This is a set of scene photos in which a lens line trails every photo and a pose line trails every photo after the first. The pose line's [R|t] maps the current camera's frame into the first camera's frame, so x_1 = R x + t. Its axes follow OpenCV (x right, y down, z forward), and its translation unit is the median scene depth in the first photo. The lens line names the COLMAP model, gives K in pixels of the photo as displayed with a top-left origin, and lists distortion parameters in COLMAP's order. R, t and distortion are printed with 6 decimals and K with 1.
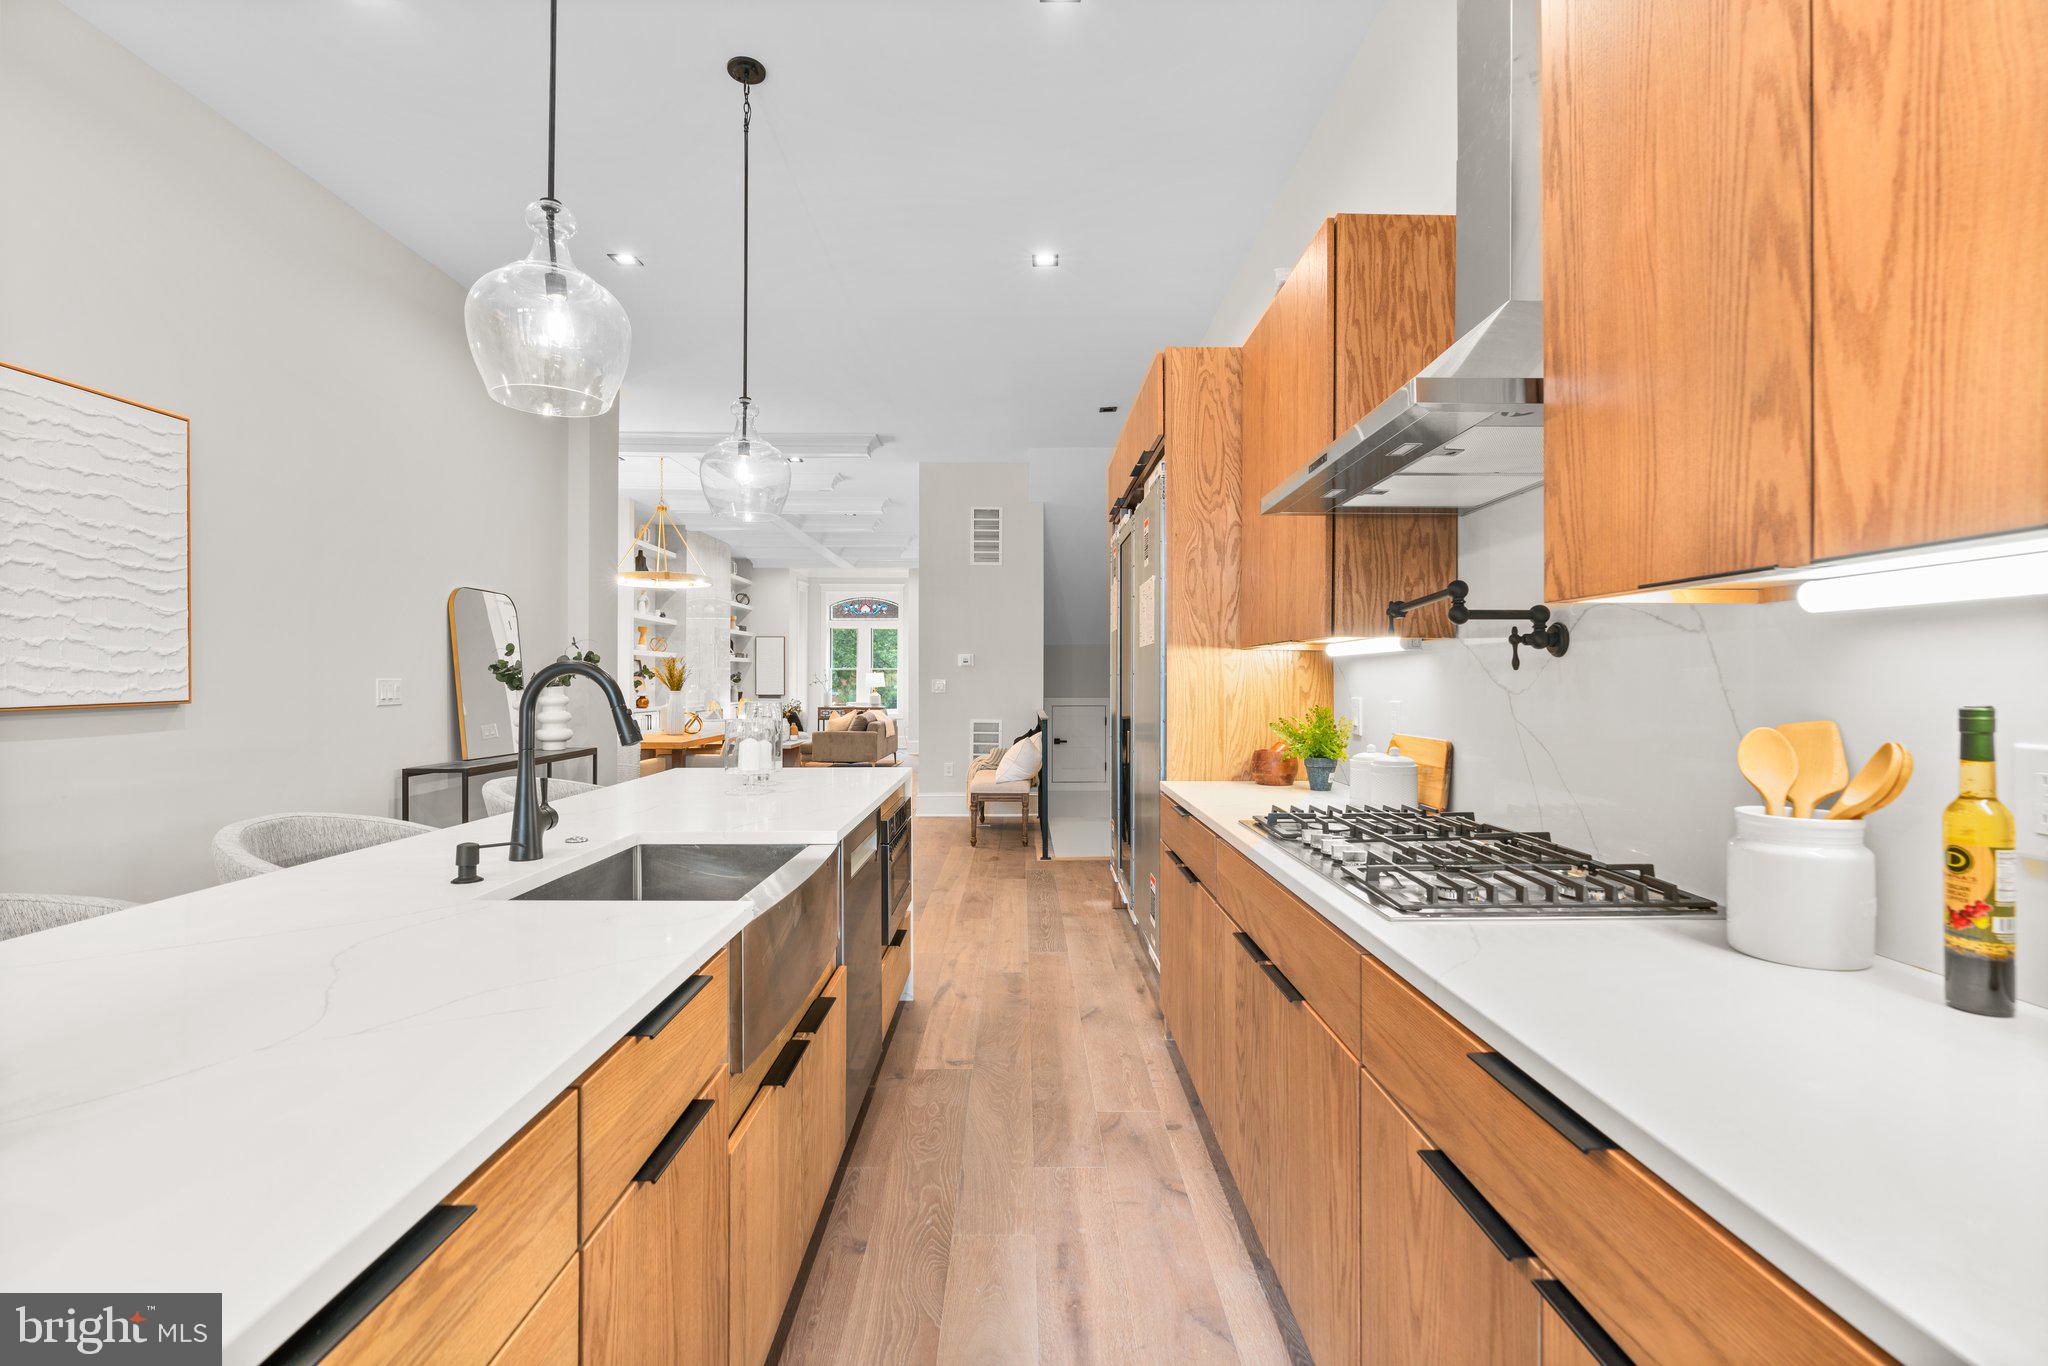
lens RADIAL K [[918.8, 0, 1026.8], [0, 918.8, 675.7], [0, 0, 1]] dist [-0.013586, 0.003467]
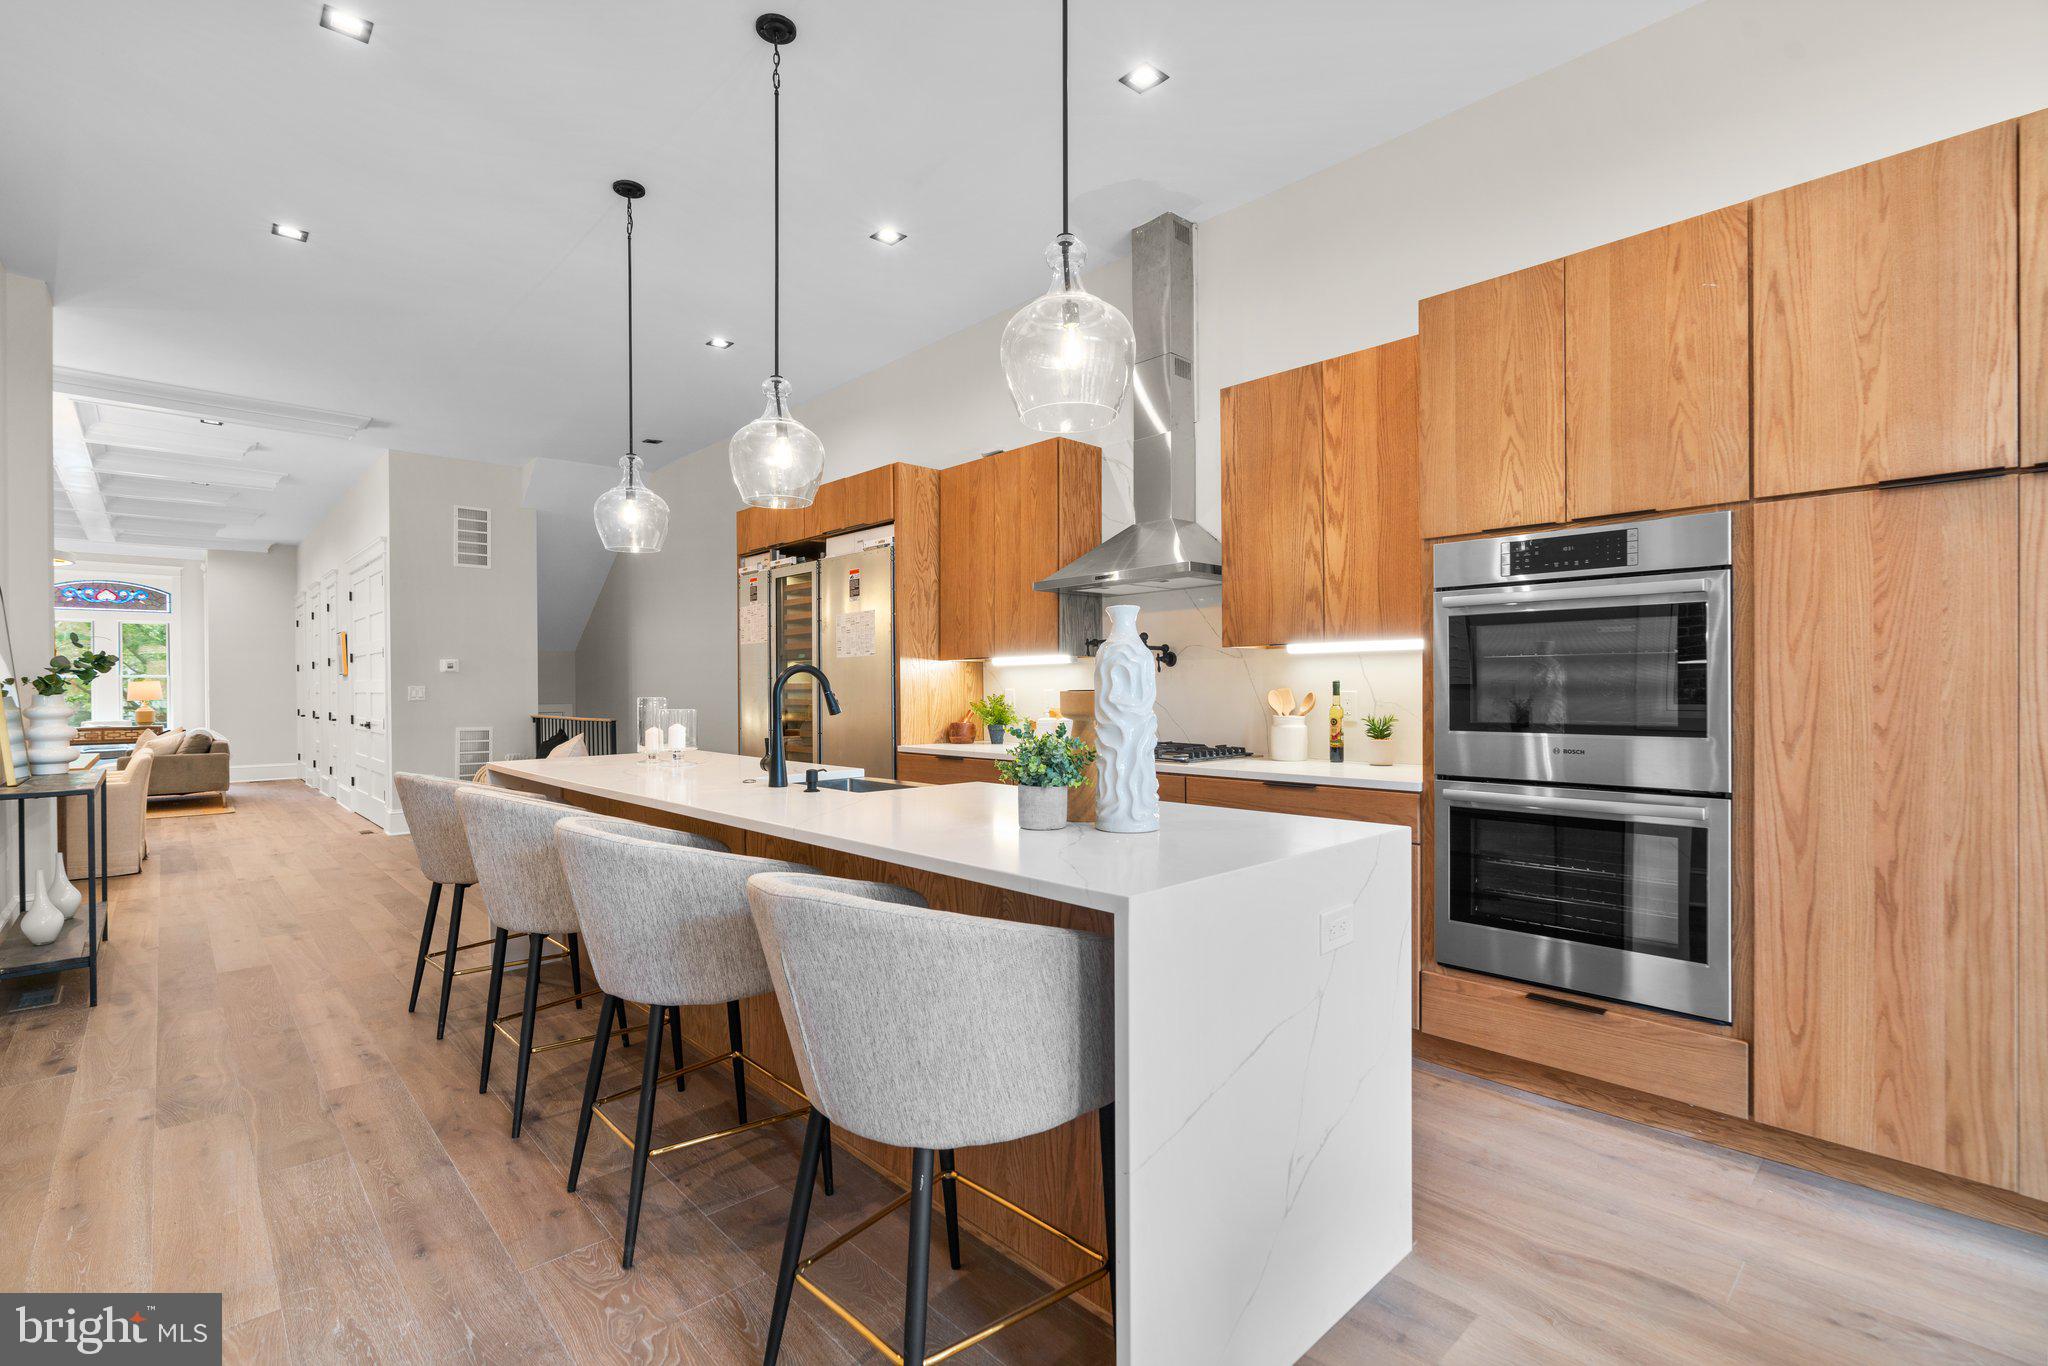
lens RADIAL K [[918.8, 0, 1021.1], [0, 918.8, 688.5], [0, 0, 1]] dist [-0.013586, 0.003467]
pose [[0.737510, -0.008145, 0.675287, -0.735224], [0.005247, 0.999966, 0.006331, 0.010674], [-0.675316, -0.001126, 0.737528, -0.270111]]
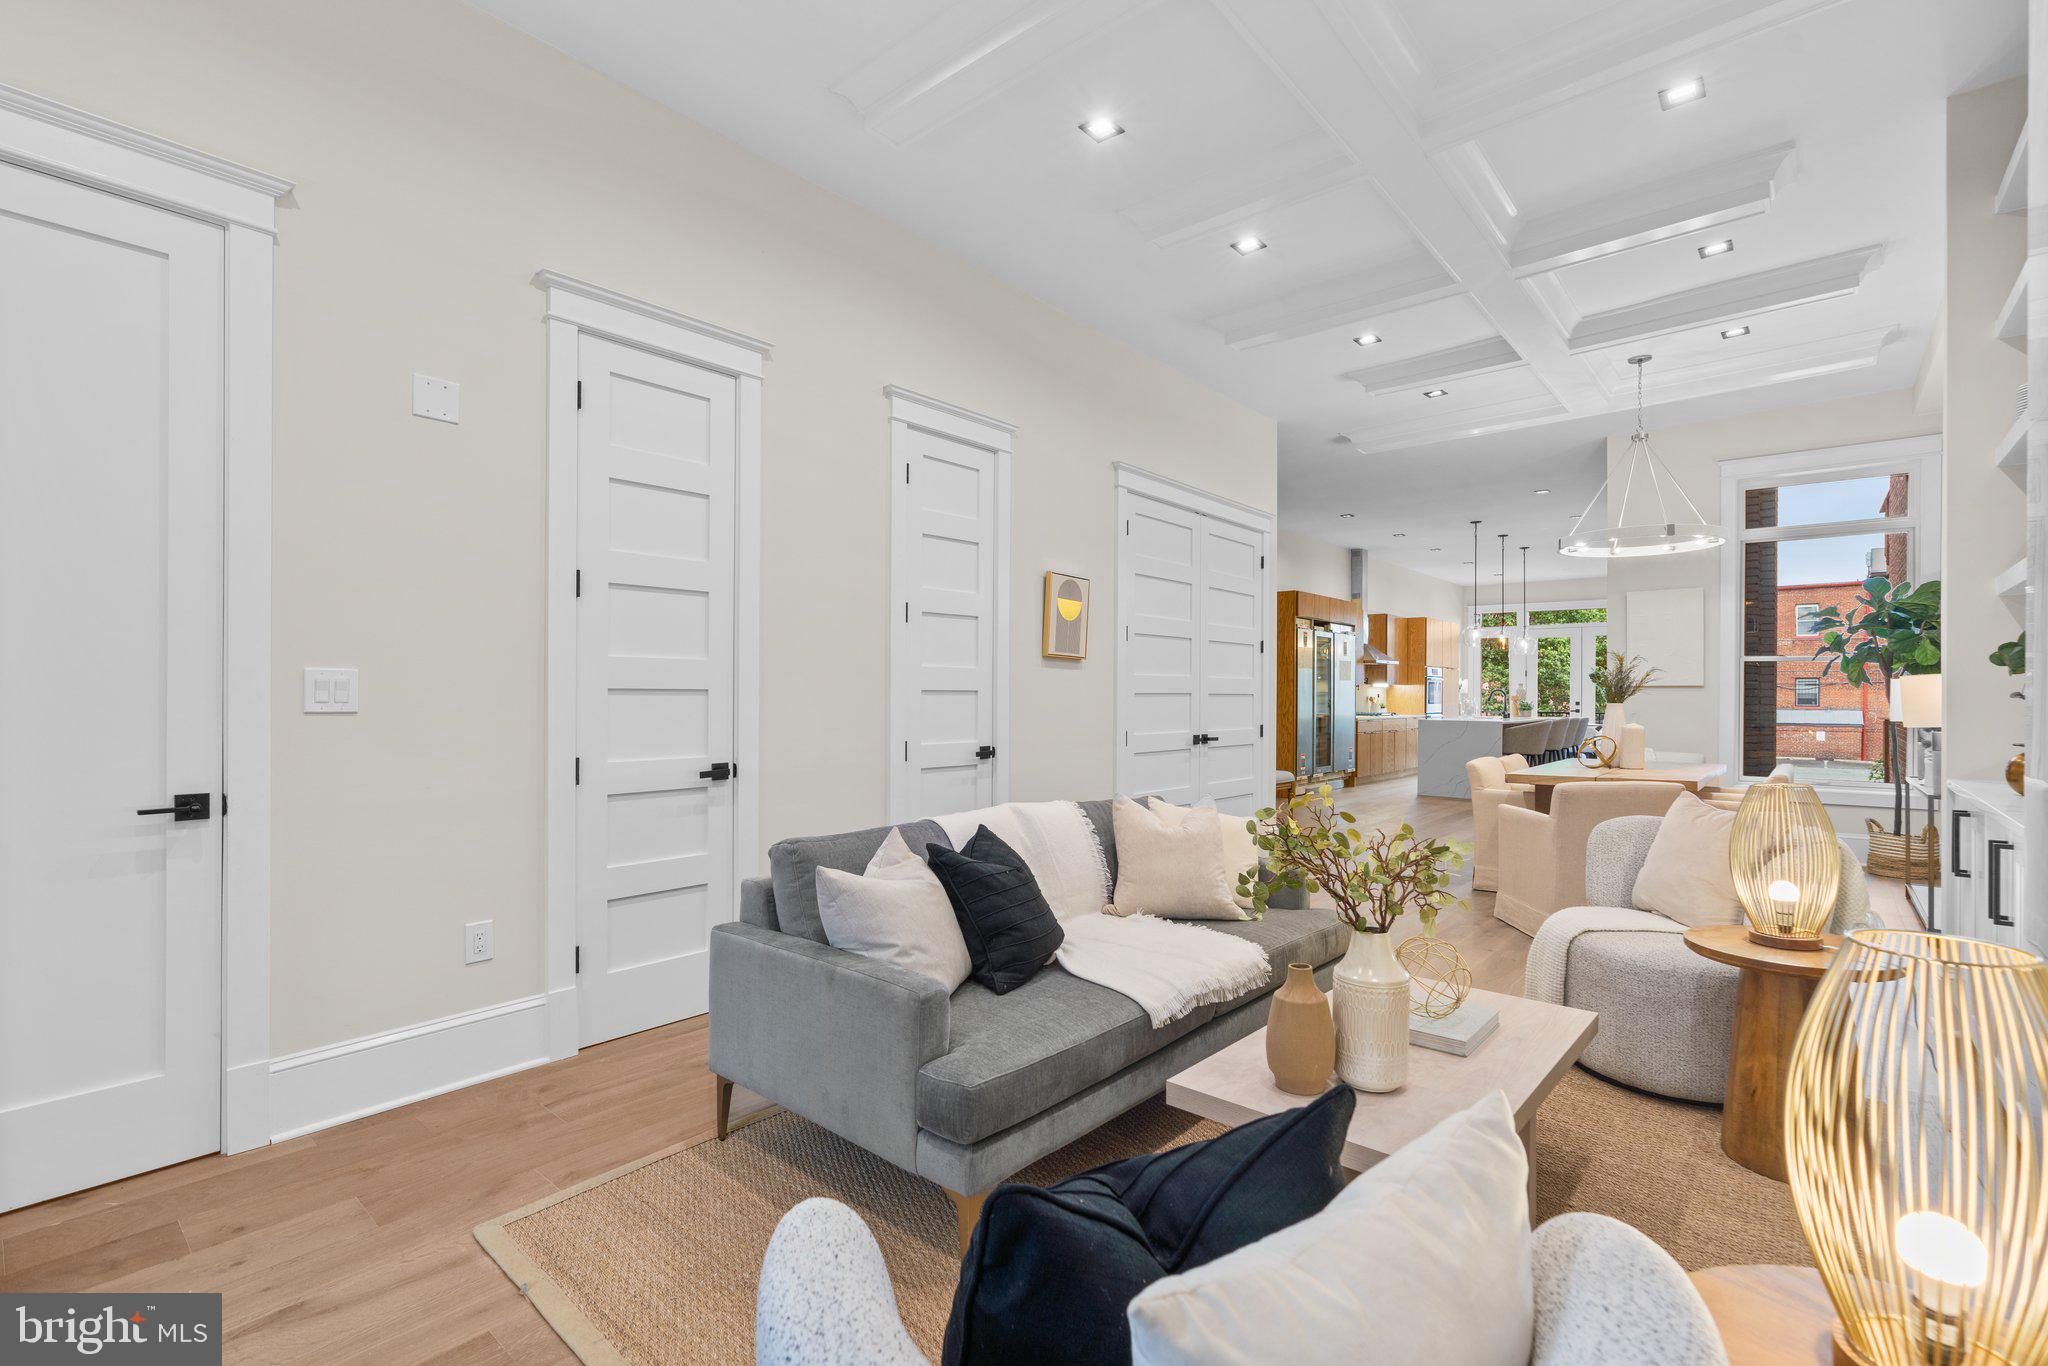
lens RADIAL K [[937.2, 0, 1053.9], [0, 937.2, 703.5], [0, 0, 1]] dist [-0.000812, 0.001440]
pose [[-0.773424, -0.006431, 0.633856, -1.216072], [-0.005429, 0.999979, 0.003521, 0.044019], [-0.633866, -0.000718, -0.773443, 4.468693]]
